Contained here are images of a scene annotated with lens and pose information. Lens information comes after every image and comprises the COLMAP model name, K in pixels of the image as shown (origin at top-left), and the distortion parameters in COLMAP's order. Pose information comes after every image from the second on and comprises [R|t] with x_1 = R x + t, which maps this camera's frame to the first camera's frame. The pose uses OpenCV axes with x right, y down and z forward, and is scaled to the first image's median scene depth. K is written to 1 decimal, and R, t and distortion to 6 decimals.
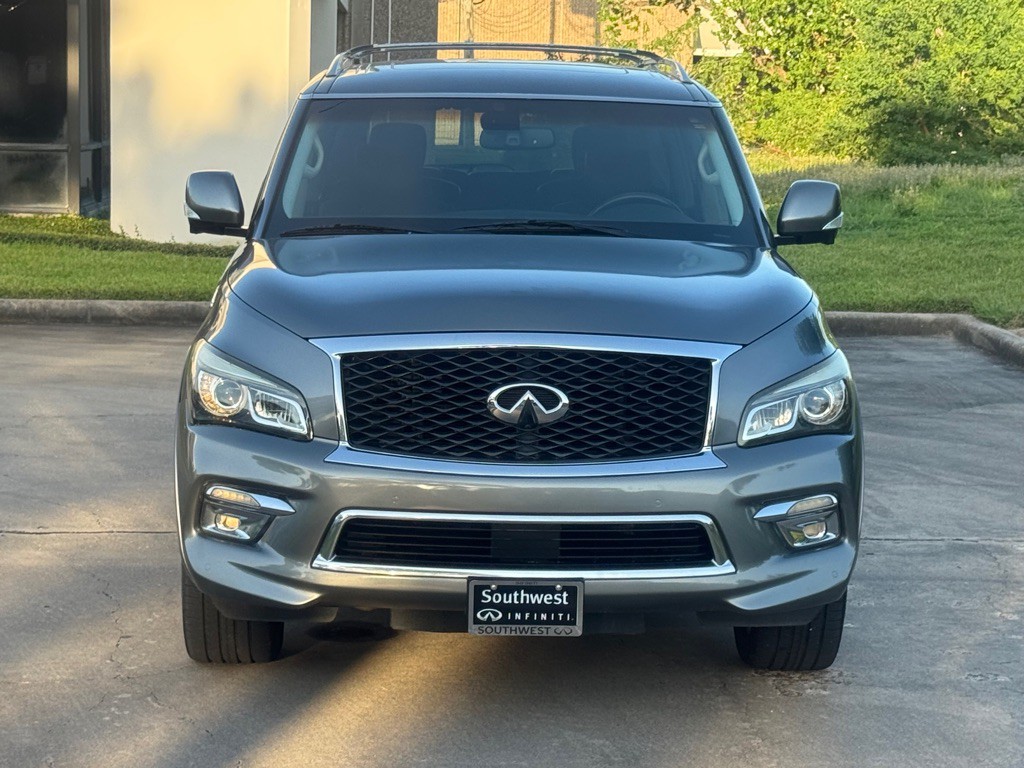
lens RADIAL K [[2453.5, 0, 507.8], [0, 2453.5, 390.0], [0, 0, 1]] dist [0.125095, 0.000000]
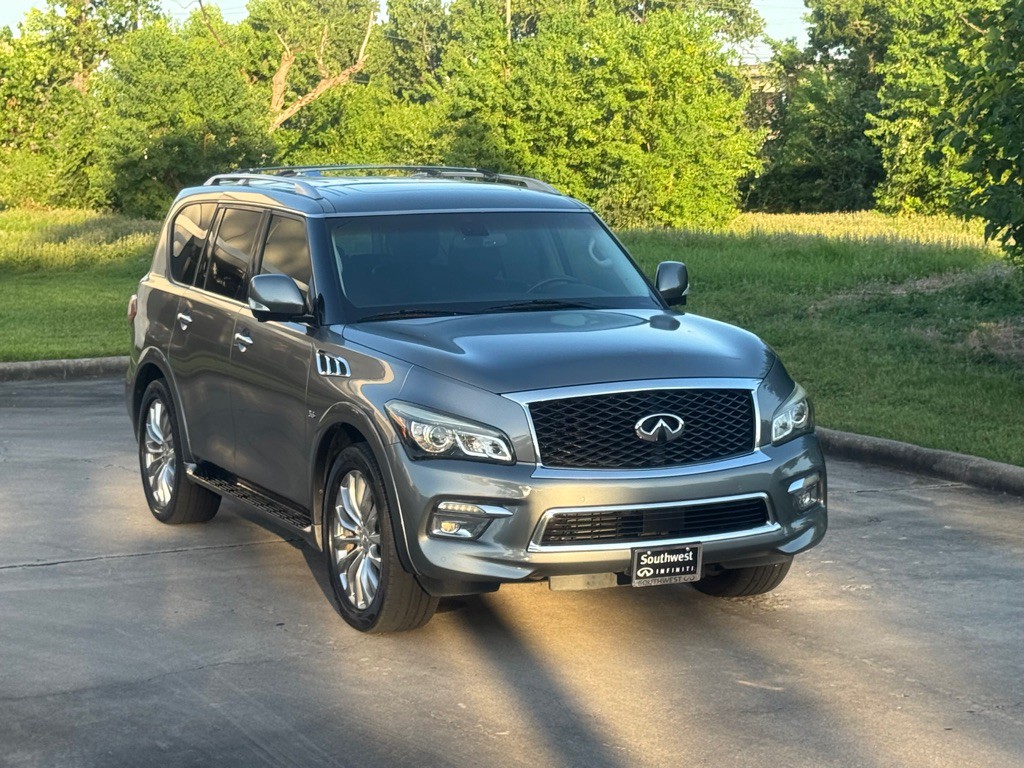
lens RADIAL K [[2190.2, 0, 517.1], [0, 2190.2, 383.7], [0, 0, 1]] dist [0.166458, 0.000000]
pose [[0.919964, -0.065700, 0.386457, -0.574700], [0.069136, 0.997595, 0.005019, -0.033013], [-0.385857, 0.022101, 0.922294, -0.186929]]
